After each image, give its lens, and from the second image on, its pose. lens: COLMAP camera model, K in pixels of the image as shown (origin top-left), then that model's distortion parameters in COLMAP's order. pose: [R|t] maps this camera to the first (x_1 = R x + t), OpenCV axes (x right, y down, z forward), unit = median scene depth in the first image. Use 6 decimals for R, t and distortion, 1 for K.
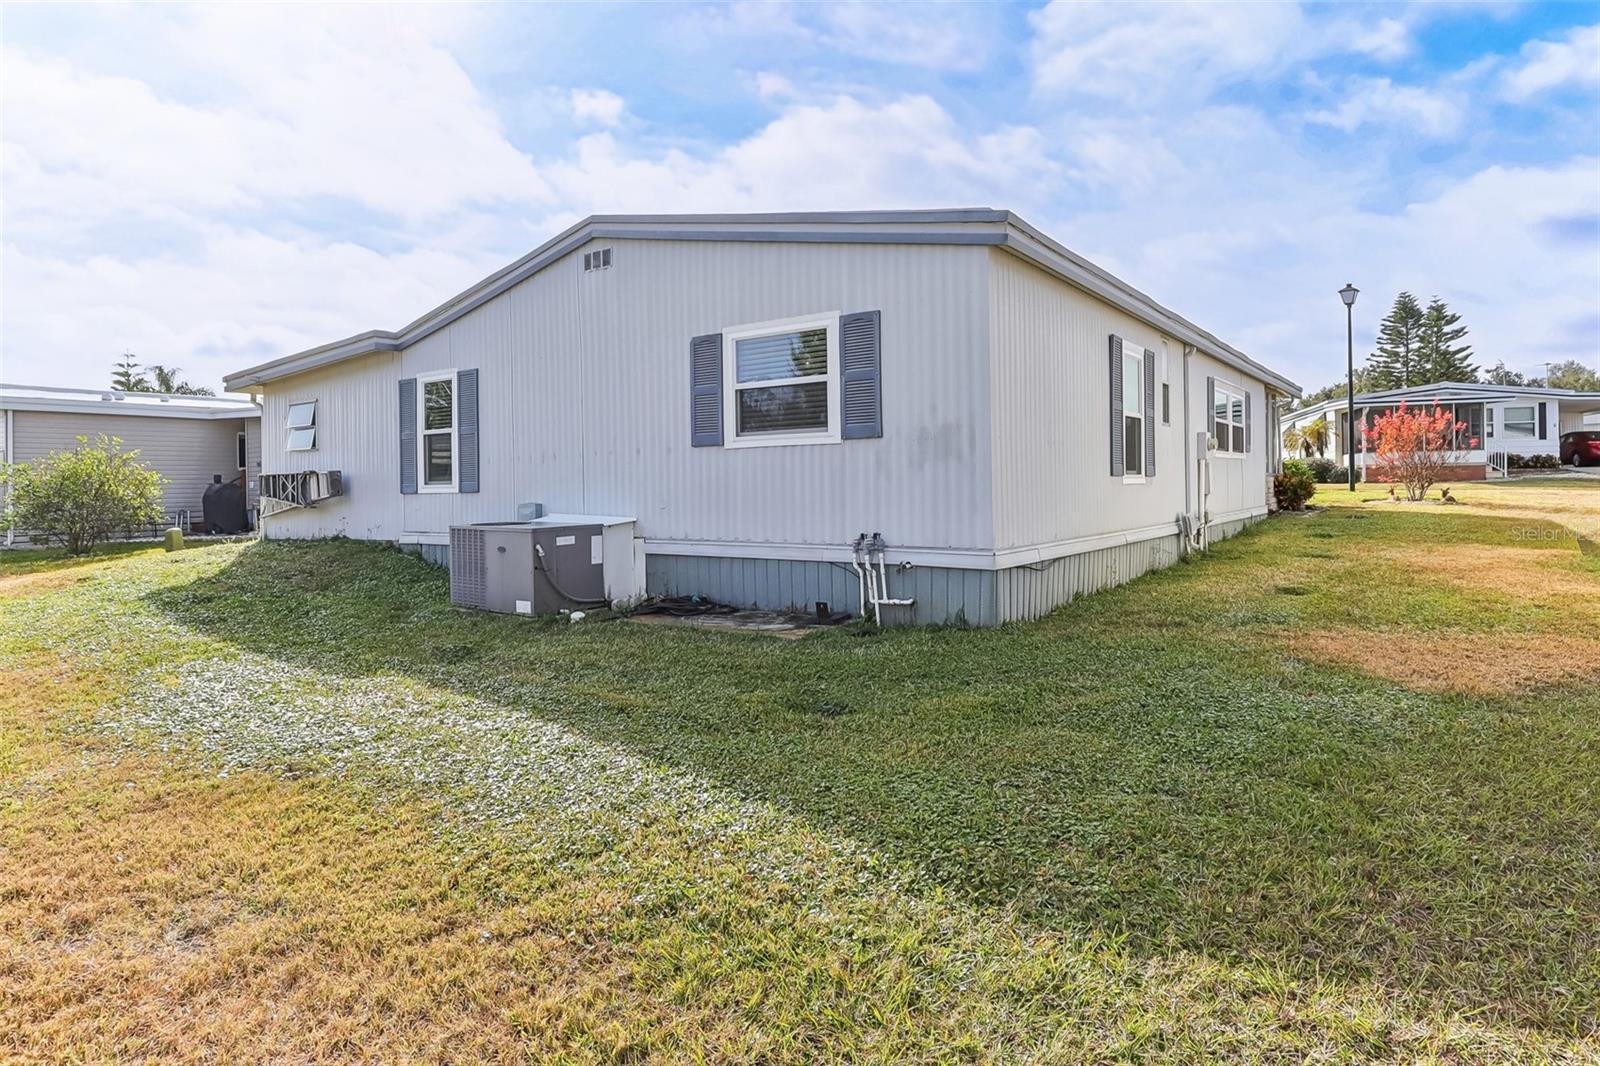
lens RADIAL K [[906.6, 0, 797.7], [0, 906.6, 538.2], [0, 0, 1]] dist [-0.024529, 0.000031]
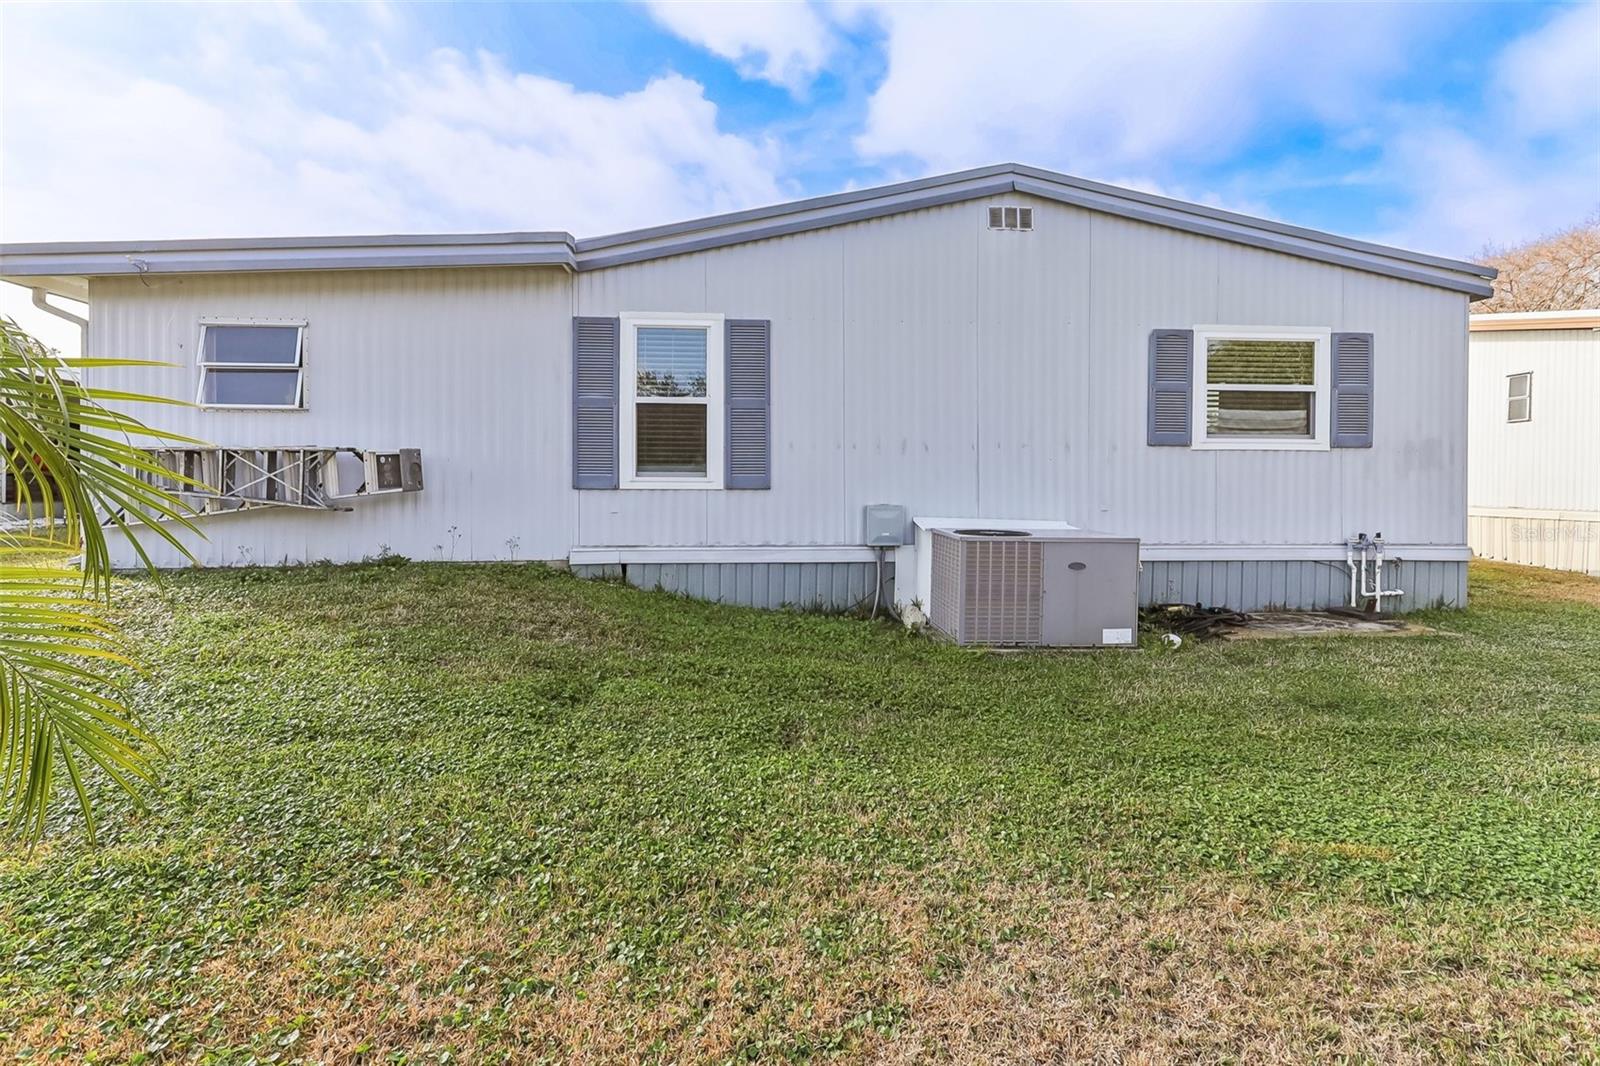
lens RADIAL K [[755.3, 0, 798.3], [0, 755.3, 519.5], [0, 0, 1]] dist [0.002721, -0.001577]
pose [[0.764949, -0.010949, 0.643998, -0.931693], [0.022298, 0.999706, -0.009490, -0.026009], [-0.643705, 0.021619, 0.764969, 0.661581]]
